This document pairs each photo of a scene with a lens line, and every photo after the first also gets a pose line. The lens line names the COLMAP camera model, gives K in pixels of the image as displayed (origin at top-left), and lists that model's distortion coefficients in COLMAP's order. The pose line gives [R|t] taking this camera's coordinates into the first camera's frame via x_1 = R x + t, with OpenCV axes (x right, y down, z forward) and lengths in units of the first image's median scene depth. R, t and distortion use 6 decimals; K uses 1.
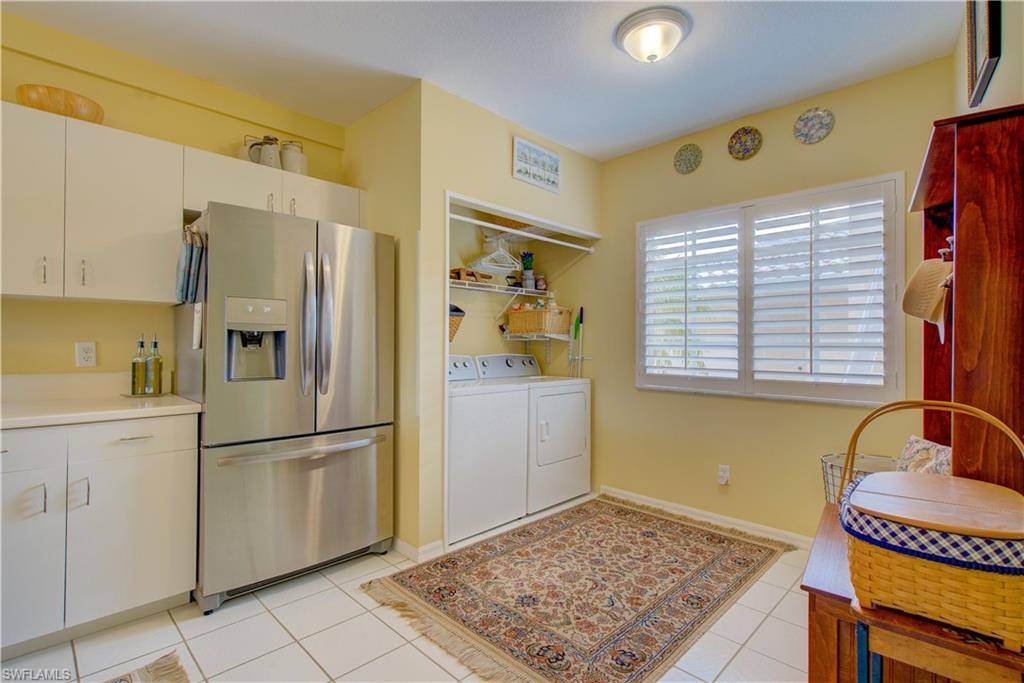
lens RADIAL K [[481.6, 0, 507.2], [0, 481.6, 337.9], [0, 0, 1]] dist [0.004641, -0.001513]
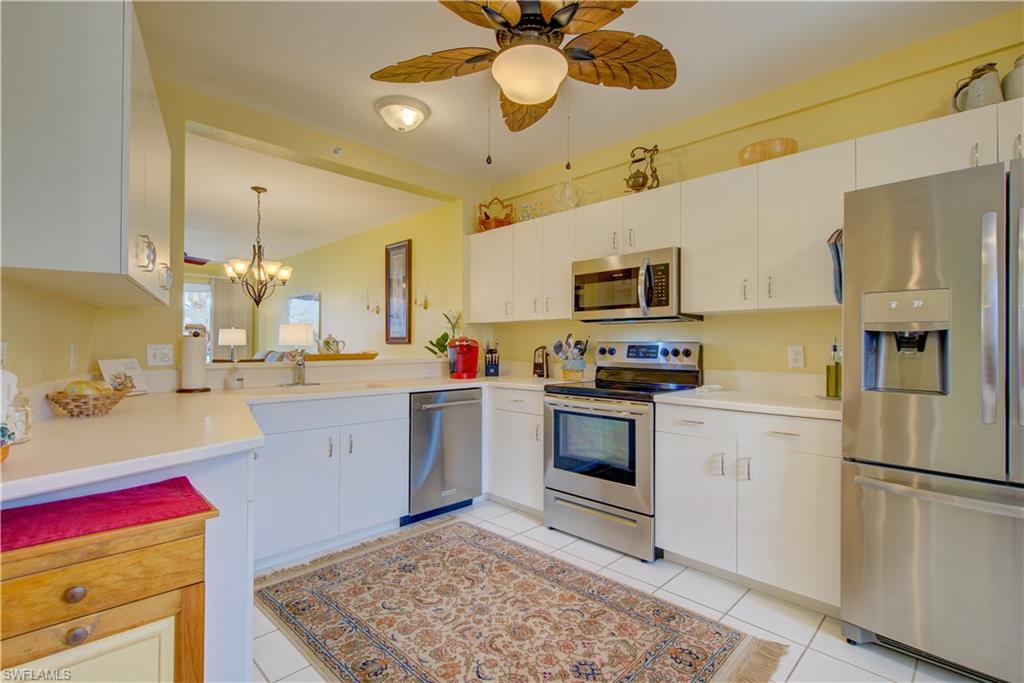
lens RADIAL K [[481.6, 0, 503.9], [0, 481.6, 338.2], [0, 0, 1]] dist [0.004641, -0.001513]
pose [[0.005802, -0.023370, -0.999710, 0.954152], [0.011403, 0.999663, -0.023303, 0.027557], [0.999918, -0.011264, 0.006067, 0.983312]]
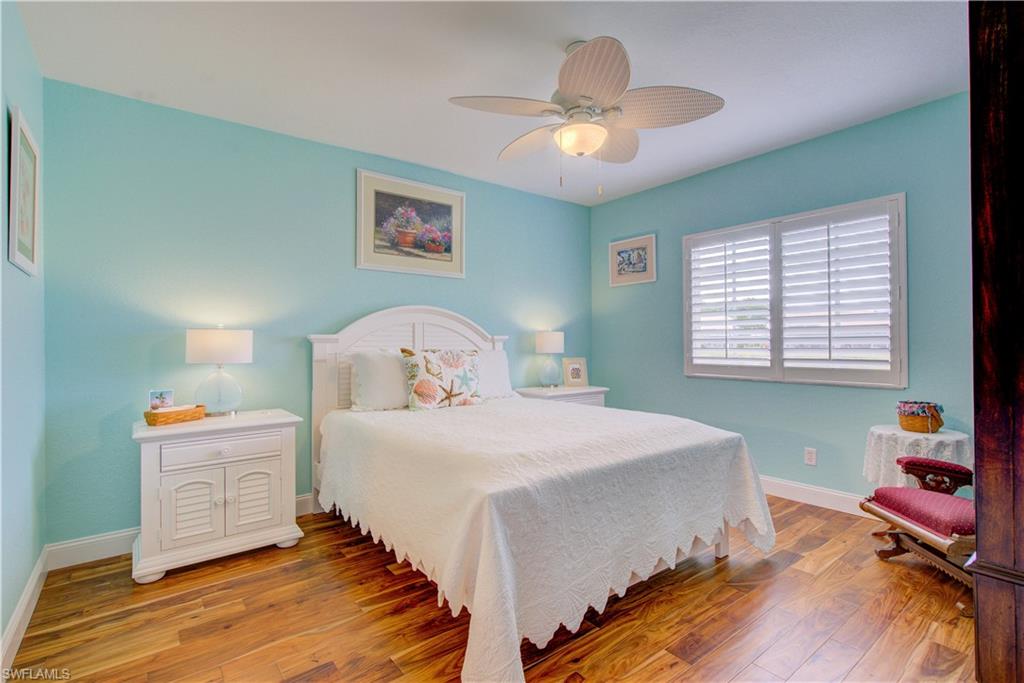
lens RADIAL K [[481.6, 0, 505.5], [0, 481.6, 336.7], [0, 0, 1]] dist [0.004641, -0.001513]
pose [[0.991506, -0.013251, -0.129382, -0.020105], [0.012911, 0.999911, -0.003463, 0.007455], [0.129417, 0.001763, 0.991589, -0.305845]]
